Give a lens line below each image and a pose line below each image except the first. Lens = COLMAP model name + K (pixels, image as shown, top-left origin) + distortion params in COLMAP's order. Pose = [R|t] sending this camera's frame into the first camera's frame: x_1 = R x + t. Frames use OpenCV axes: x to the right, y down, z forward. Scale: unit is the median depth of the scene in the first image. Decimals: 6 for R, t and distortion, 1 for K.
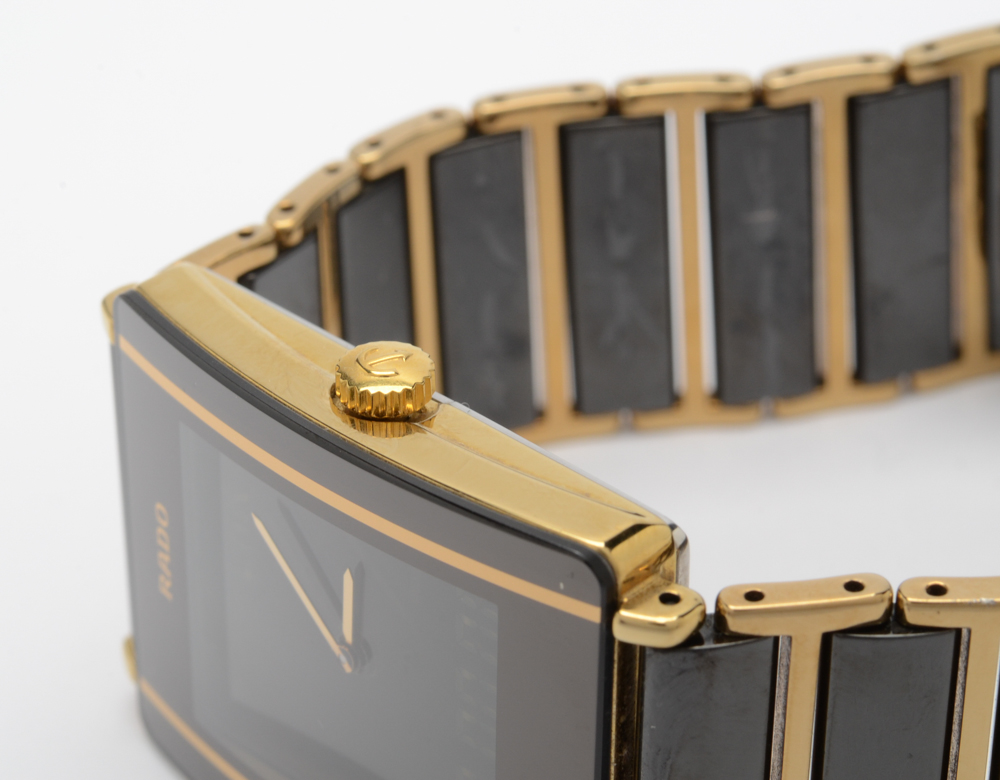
lens RADIAL K [[3255.5, 0, 499.7], [0, 3255.5, 389.6], [0, 0, 1]] dist [-0.017612, 0.000000]
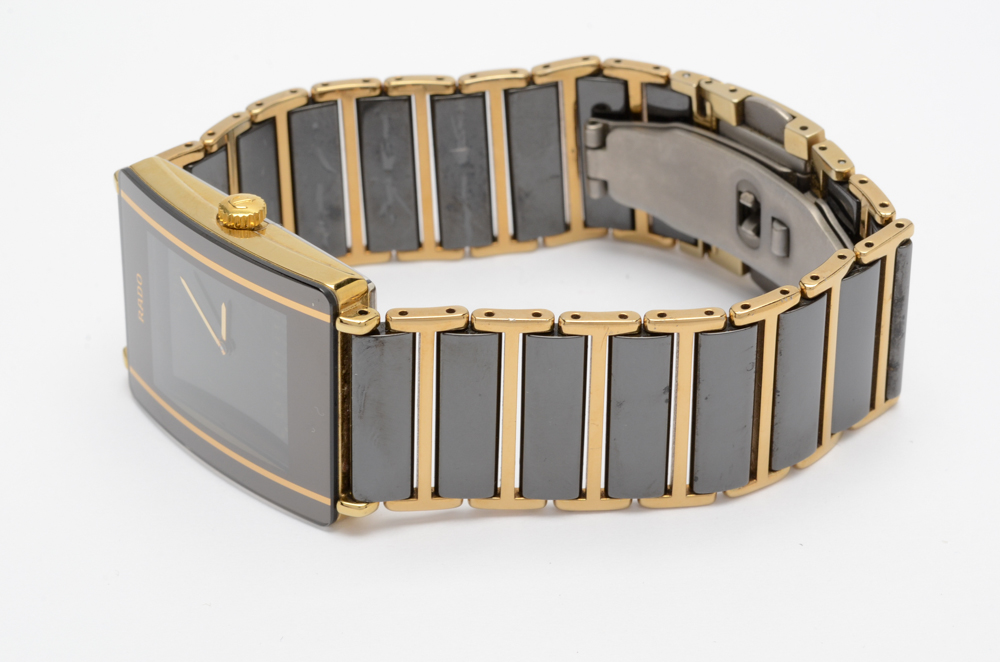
lens RADIAL K [[2663.2, 0, 500.7], [0, 2663.2, 332.6], [0, 0, 1]] dist [0.100885, 0.000000]
pose [[0.999147, 0.036467, -0.019362, 0.149943], [-0.036734, 0.999232, -0.013613, 0.082911], [0.018851, 0.014313, 0.999720, -0.641407]]
